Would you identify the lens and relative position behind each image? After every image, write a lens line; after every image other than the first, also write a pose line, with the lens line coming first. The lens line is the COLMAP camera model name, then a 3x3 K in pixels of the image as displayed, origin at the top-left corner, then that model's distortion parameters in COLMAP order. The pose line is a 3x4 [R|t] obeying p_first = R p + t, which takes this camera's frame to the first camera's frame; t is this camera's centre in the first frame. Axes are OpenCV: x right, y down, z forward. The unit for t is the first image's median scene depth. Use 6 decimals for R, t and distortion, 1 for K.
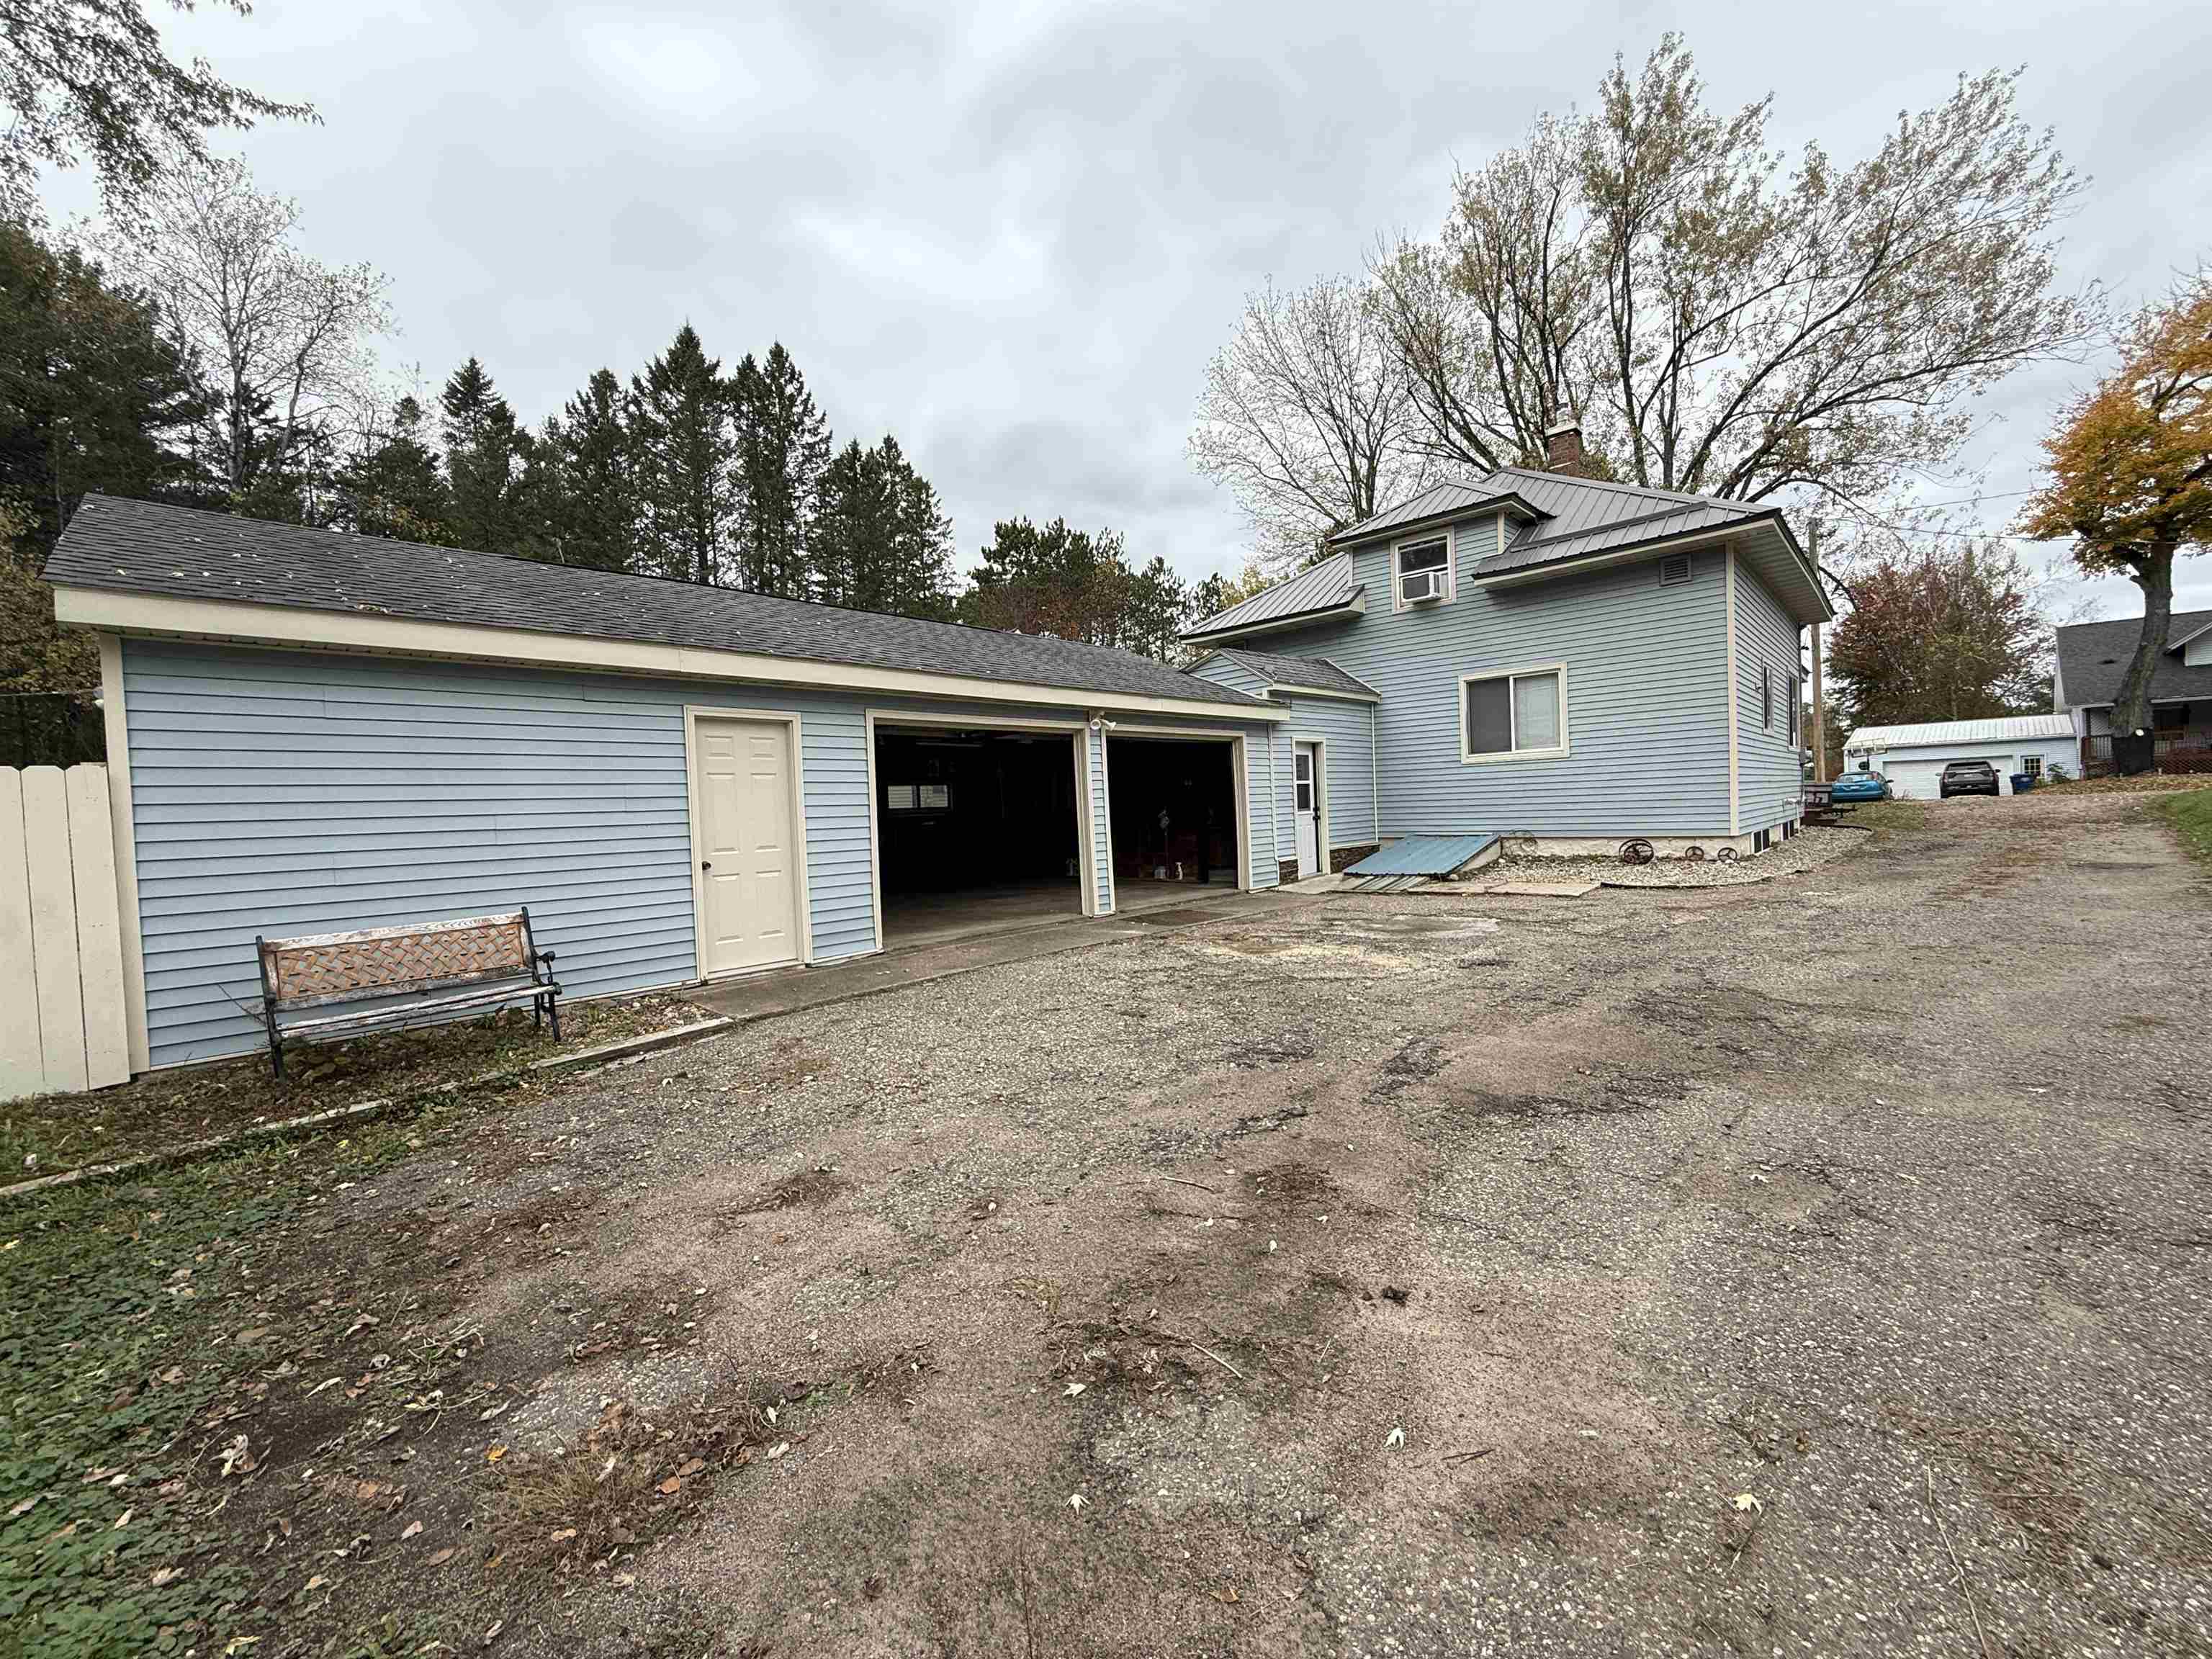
lens RADIAL K [[882.2, 0, 1106.0], [0, 882.2, 829.5], [0, 0, 1]] dist [-0.001337, -0.000231]
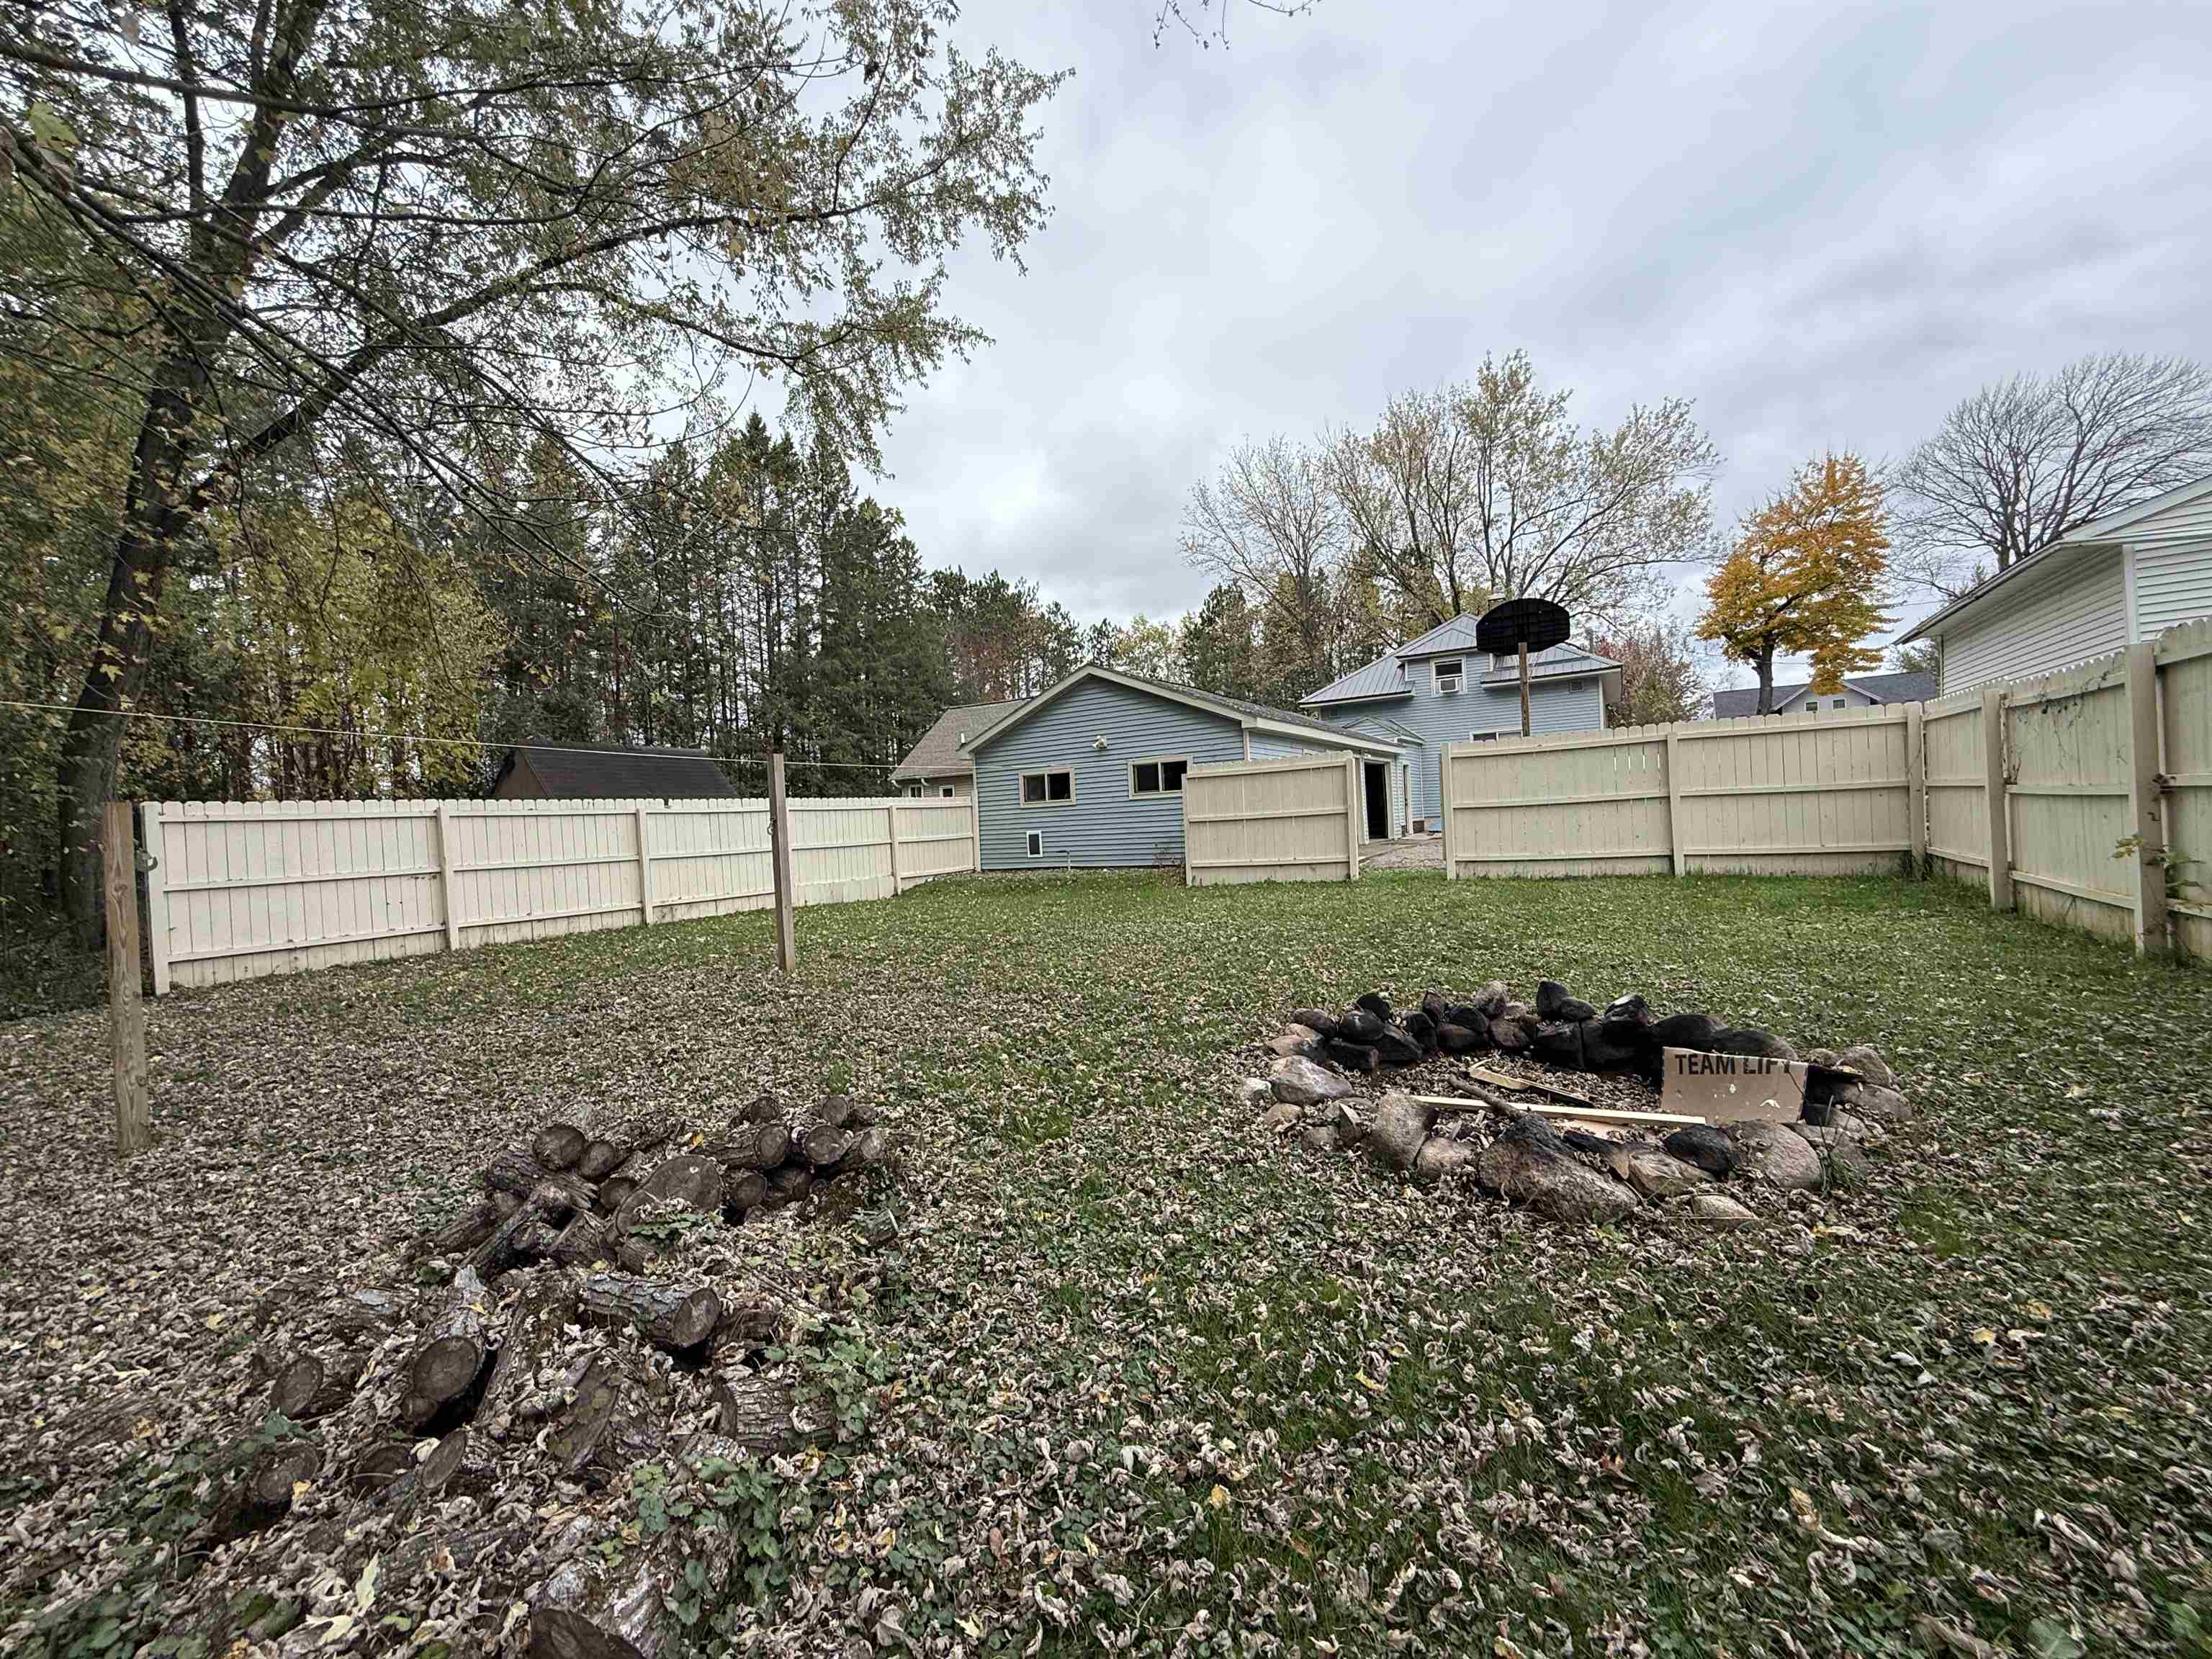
lens RADIAL K [[882.2, 0, 1106.0], [0, 882.2, 829.5], [0, 0, 1]] dist [-0.001337, -0.000231]
pose [[0.975547, -0.008576, 0.219624, -0.440317], [0.014318, 0.999596, -0.024567, 0.042554], [-0.219324, 0.027111, 0.975275, -0.388902]]
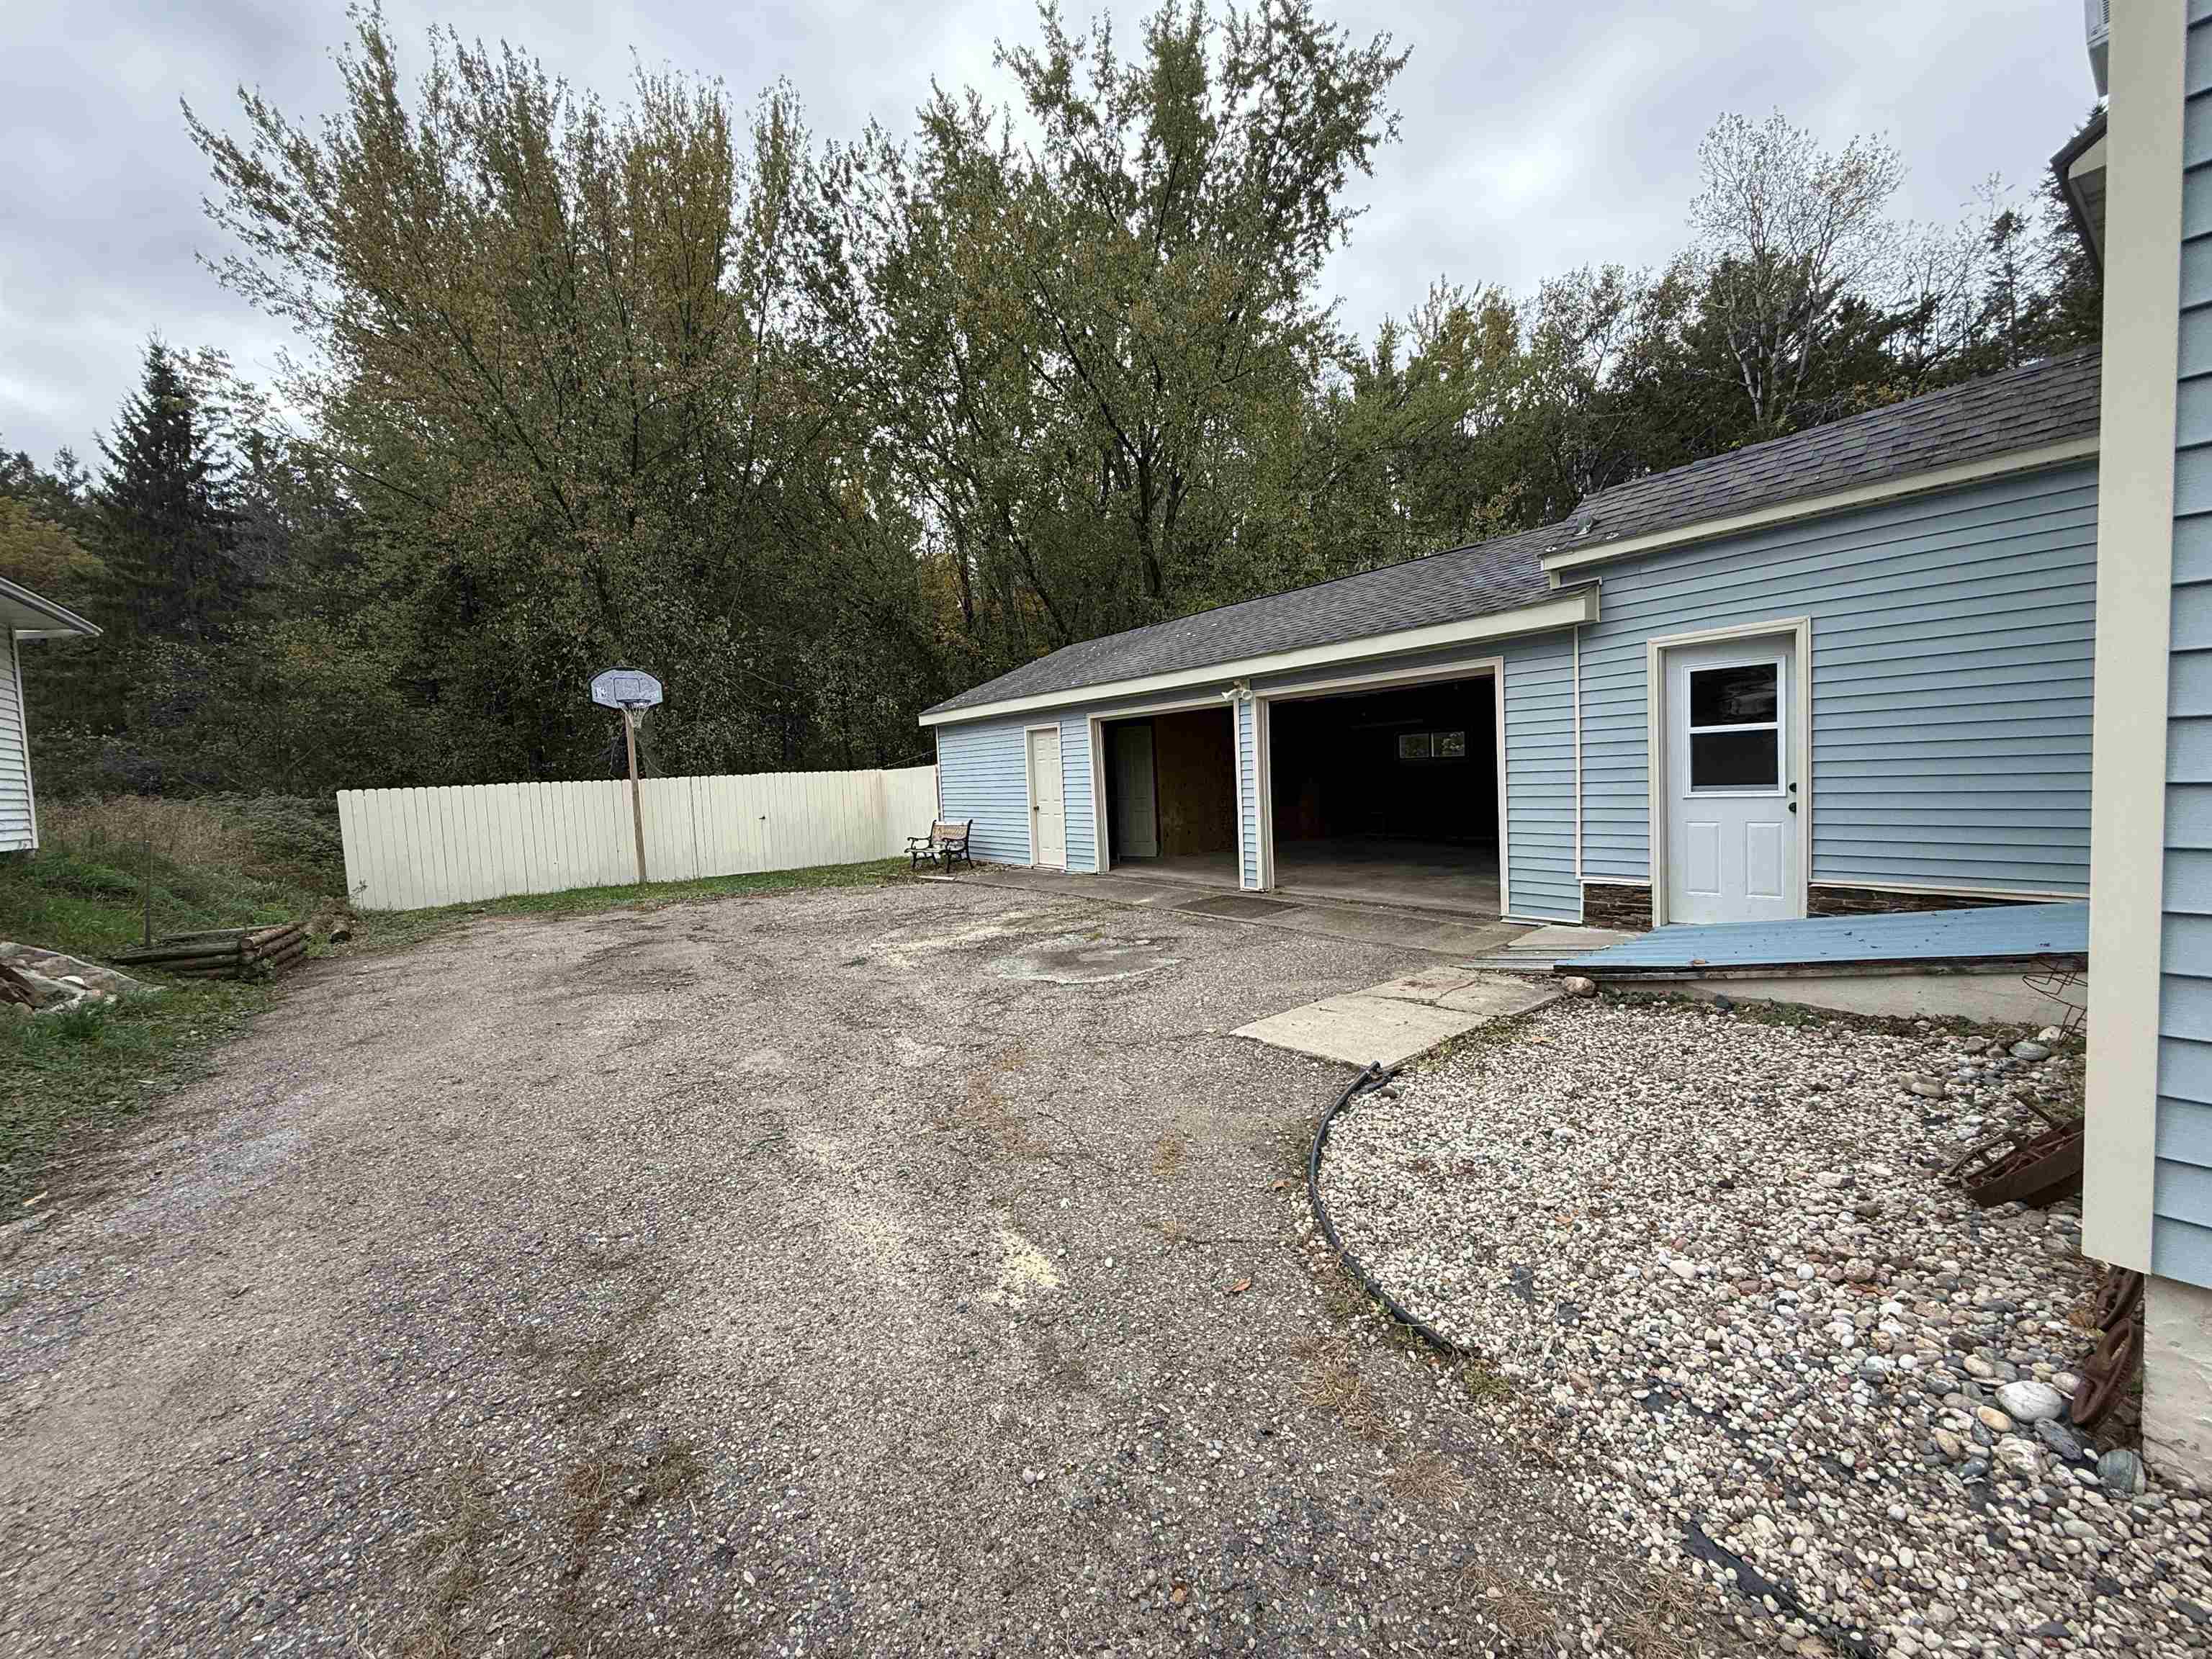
lens RADIAL K [[882.3, 0, 1106.0], [0, 882.3, 829.5], [0, 0, 1]] dist [0.000888, 0.000224]
pose [[-0.146375, 0.115308, -0.982486, 0.387259], [0.034436, 0.993175, 0.111433, -0.032614], [0.988630, -0.017522, -0.149347, 0.386474]]
